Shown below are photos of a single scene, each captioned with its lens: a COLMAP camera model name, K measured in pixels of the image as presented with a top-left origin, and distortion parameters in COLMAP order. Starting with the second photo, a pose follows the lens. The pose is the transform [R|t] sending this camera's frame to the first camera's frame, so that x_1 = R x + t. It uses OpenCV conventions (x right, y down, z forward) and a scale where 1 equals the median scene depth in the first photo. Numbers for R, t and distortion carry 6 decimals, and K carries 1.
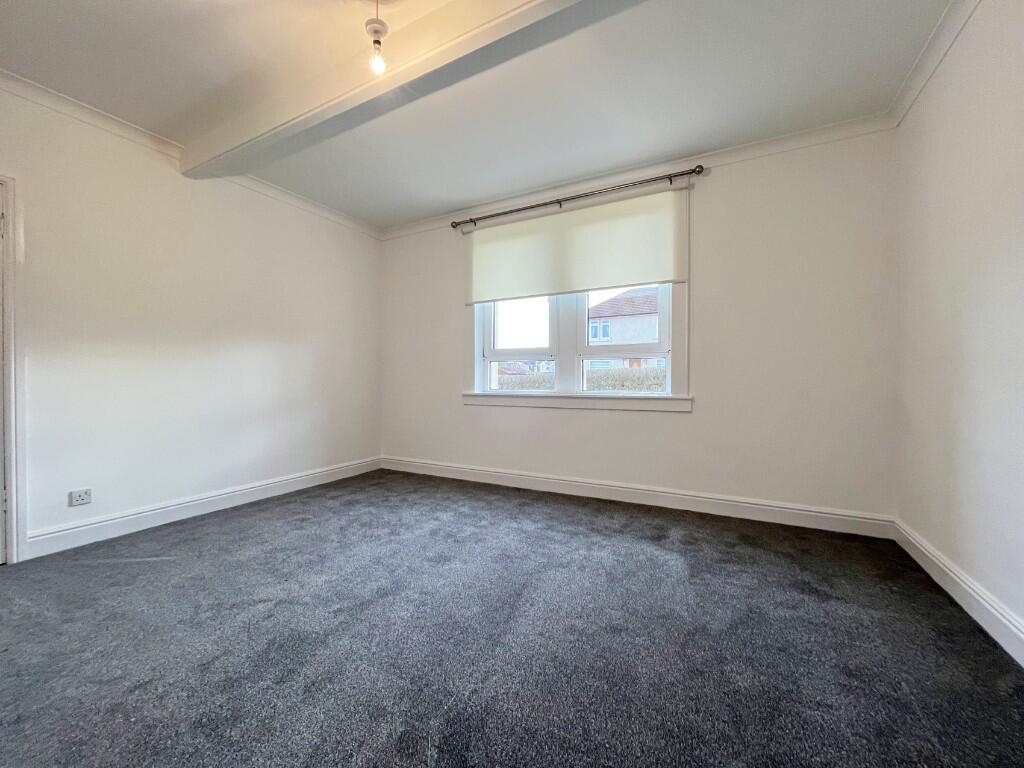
lens RADIAL K [[407.4, 0, 483.5], [0, 407.4, 382.9], [0, 0, 1]] dist [-0.002340, -0.001193]
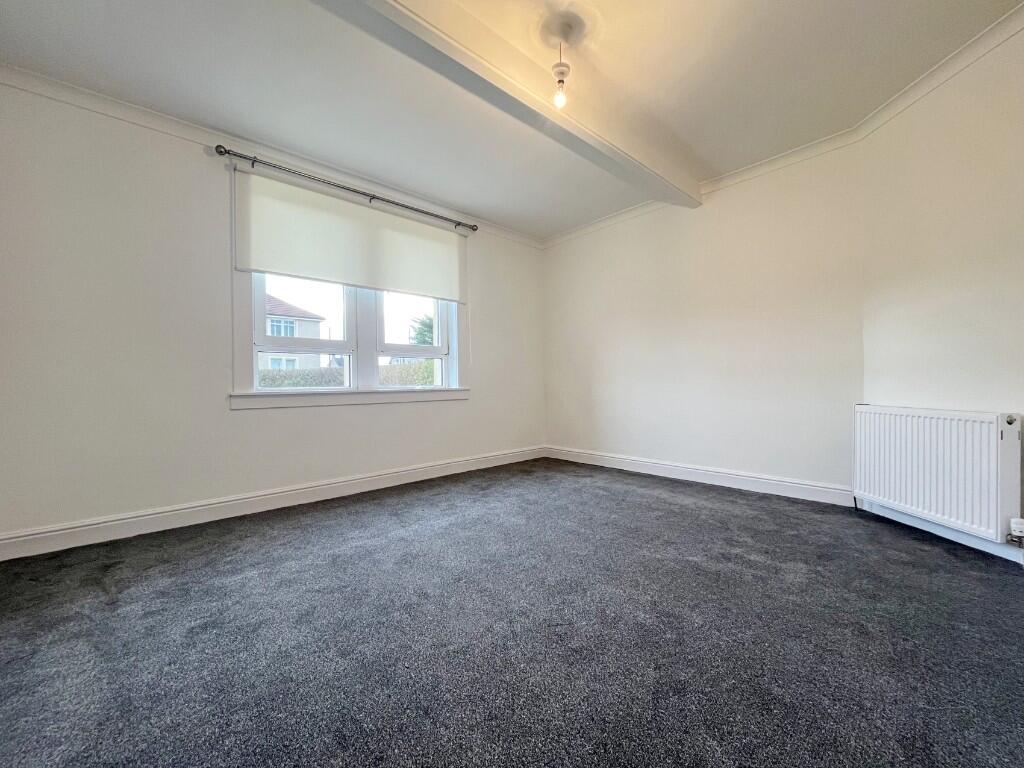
lens RADIAL K [[407.4, 0, 519.6], [0, 407.4, 374.8], [0, 0, 1]] dist [-0.002340, -0.001193]
pose [[0.314371, 0.010024, 0.949247, -0.653394], [0.001674, 0.999937, -0.011114, 0.003161], [-0.949299, 0.005083, 0.314334, 0.349957]]
